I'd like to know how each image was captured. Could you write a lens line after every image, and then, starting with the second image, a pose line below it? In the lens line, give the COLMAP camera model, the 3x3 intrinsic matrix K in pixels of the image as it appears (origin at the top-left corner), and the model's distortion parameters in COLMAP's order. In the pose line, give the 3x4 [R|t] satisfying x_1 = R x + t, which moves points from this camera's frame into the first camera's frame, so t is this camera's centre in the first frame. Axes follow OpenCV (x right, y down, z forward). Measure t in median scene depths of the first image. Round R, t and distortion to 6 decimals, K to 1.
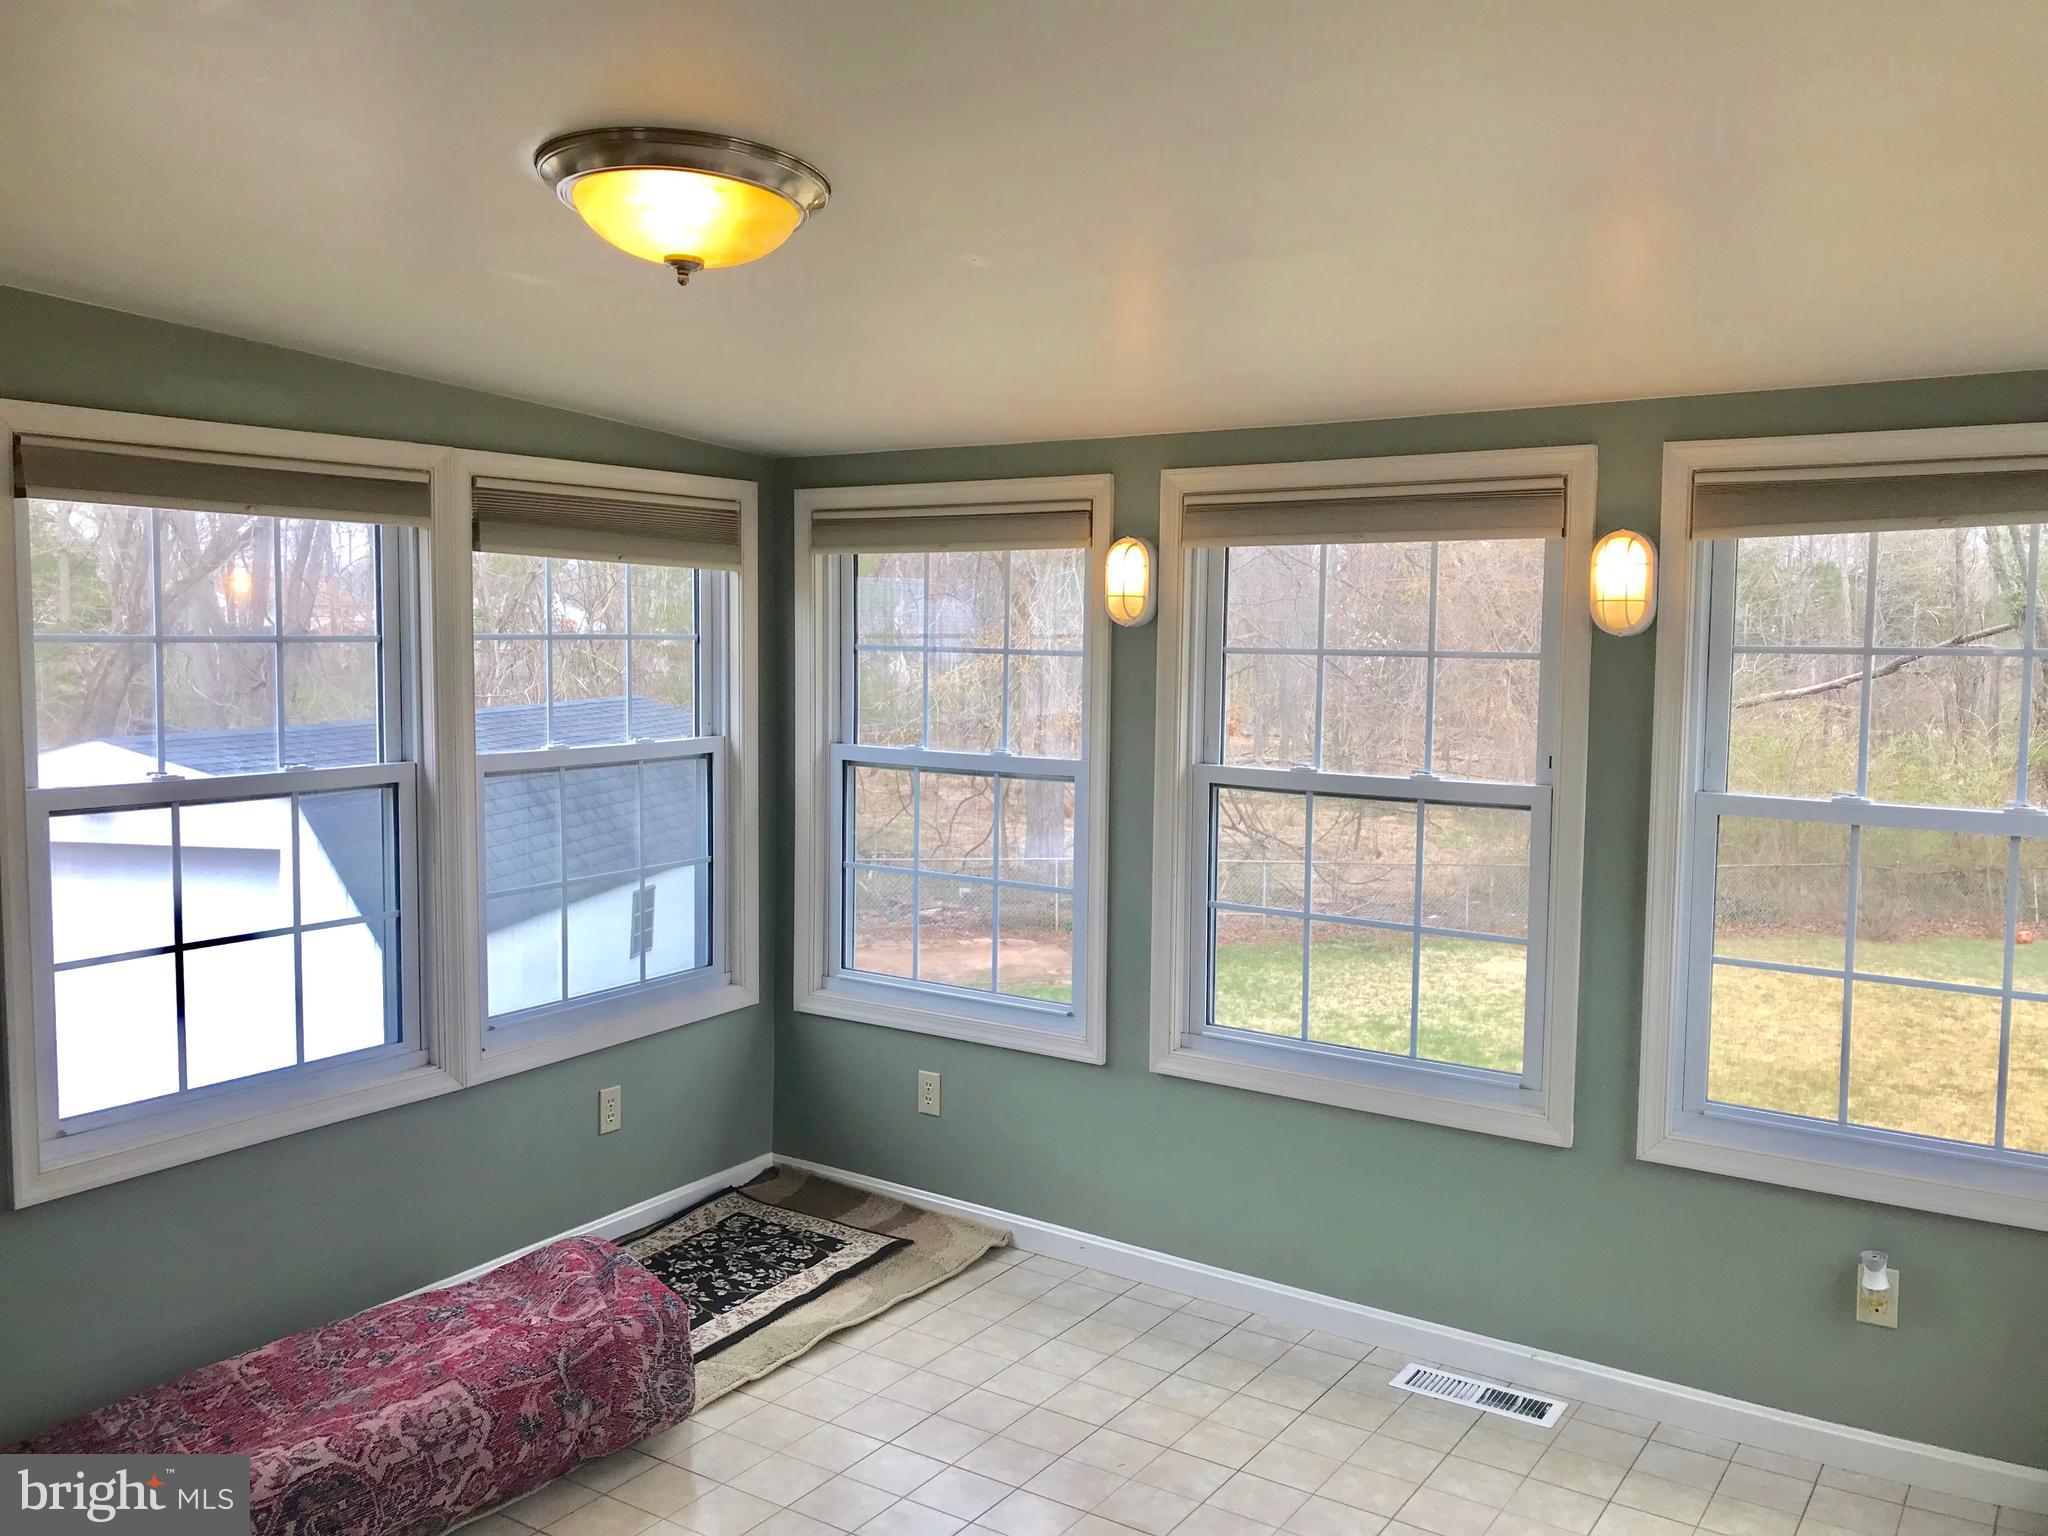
lens RADIAL K [[1701.4, 0, 1020.1], [0, 1701.4, 760.0], [0, 0, 1]] dist [0.016196, -0.008361]
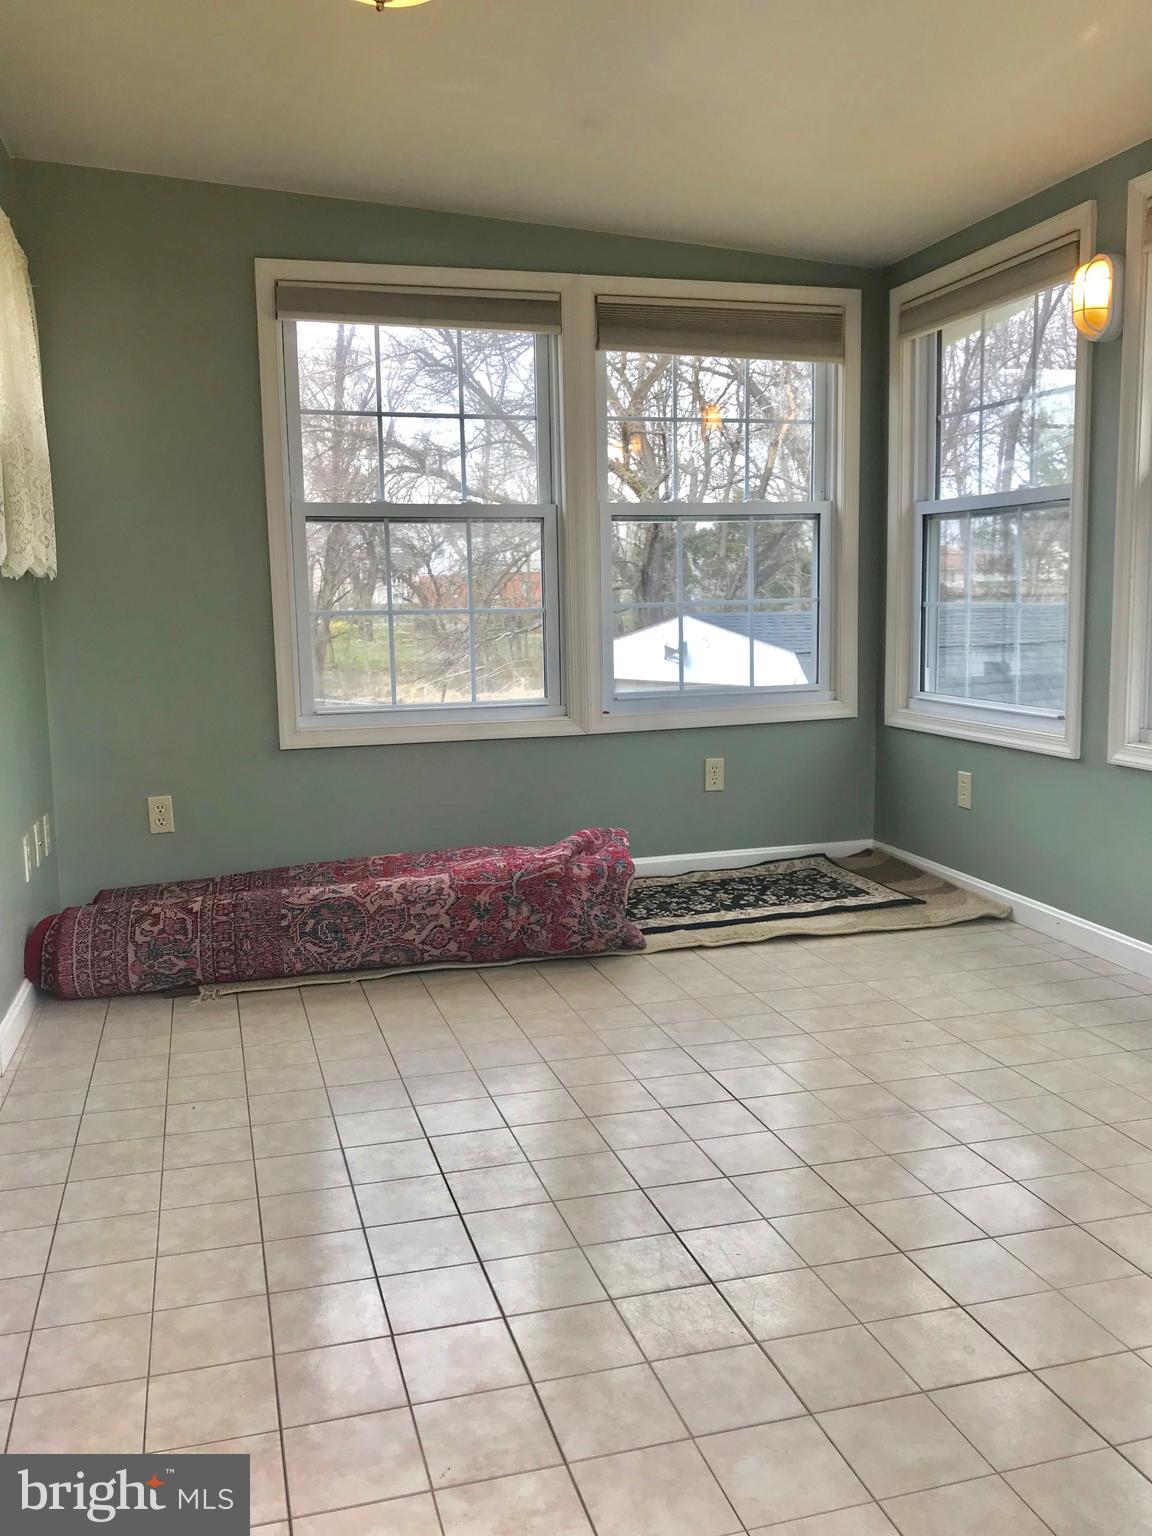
lens RADIAL K [[1276.0, 0, 573.2], [0, 1276.0, 774.0], [0, 0, 1]] dist [0.016196, -0.008361]
pose [[0.769663, 0.068084, -0.634809, 0.335820], [-0.025736, 0.996798, 0.075705, 0.138417], [0.637931, -0.041930, 0.768951, 0.155948]]
